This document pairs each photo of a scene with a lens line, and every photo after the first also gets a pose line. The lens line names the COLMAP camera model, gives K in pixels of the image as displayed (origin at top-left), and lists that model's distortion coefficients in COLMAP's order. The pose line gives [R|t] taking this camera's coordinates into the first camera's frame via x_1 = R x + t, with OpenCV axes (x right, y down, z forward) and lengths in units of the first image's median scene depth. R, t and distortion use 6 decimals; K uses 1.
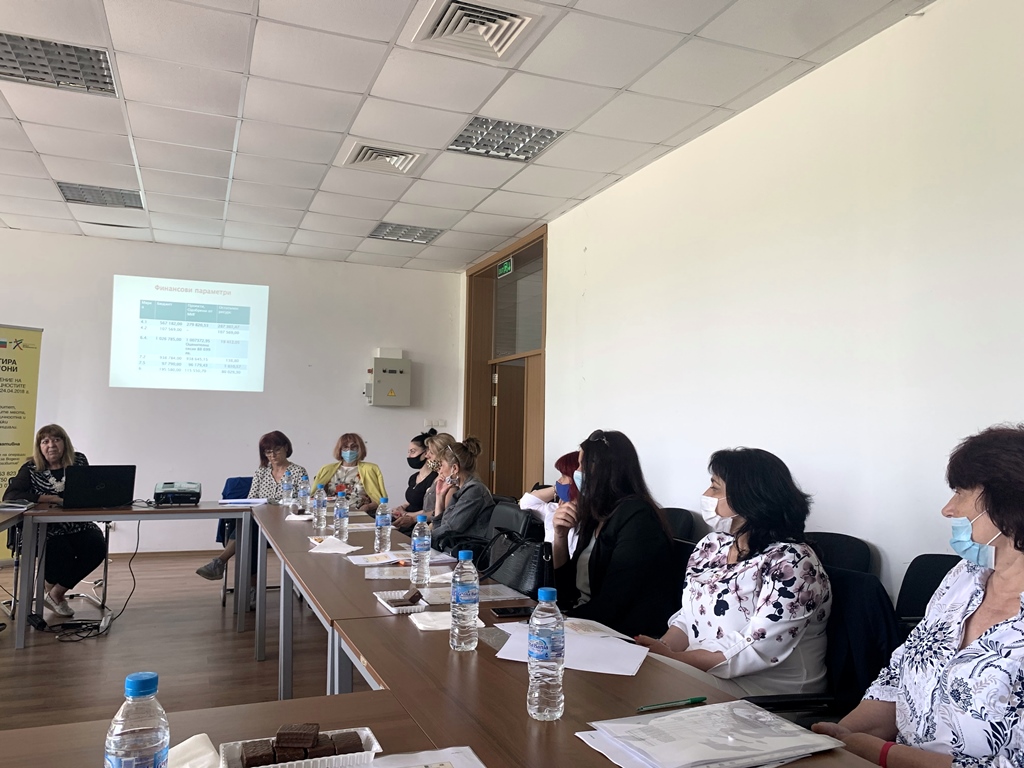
lens RADIAL K [[792.3, 0, 512.0], [0, 792.3, 384.0], [0, 0, 1]] dist [0.103072, -0.157910]
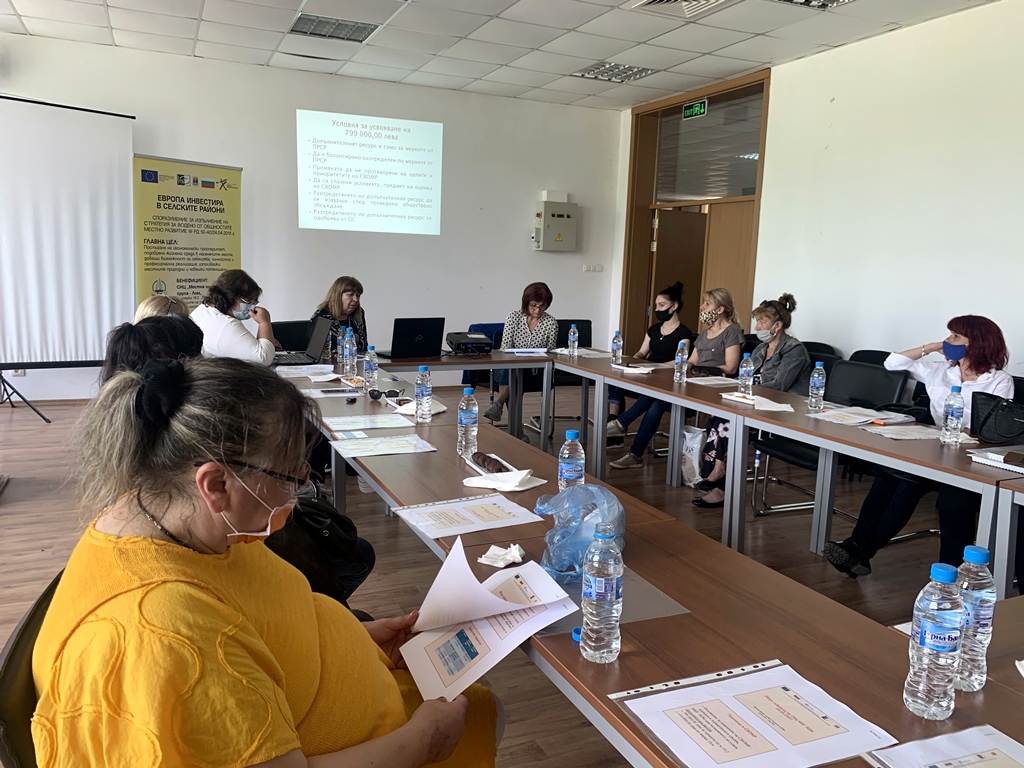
lens RADIAL K [[792.3, 0, 512.0], [0, 792.3, 384.0], [0, 0, 1]] dist [0.103072, -0.157910]
pose [[0.998561, 0.005800, 0.053310, -0.287180], [-0.017337, 0.975658, 0.218610, -0.029485], [-0.050744, -0.219220, 0.974355, -0.024219]]
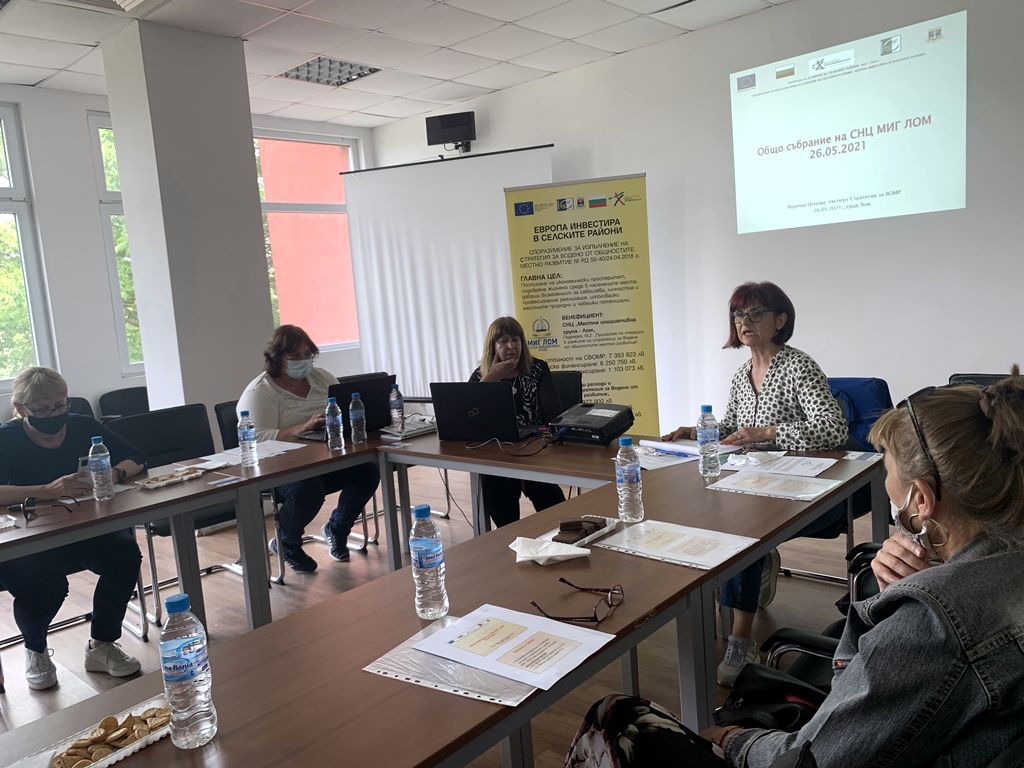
lens RADIAL K [[792.3, 0, 512.0], [0, 792.3, 384.0], [0, 0, 1]] dist [0.103072, -0.157910]
pose [[0.451689, 0.059274, -0.890204, 0.065281], [0.144050, 0.979854, 0.138334, 0.006724], [0.880470, -0.190718, 0.434051, 0.474268]]
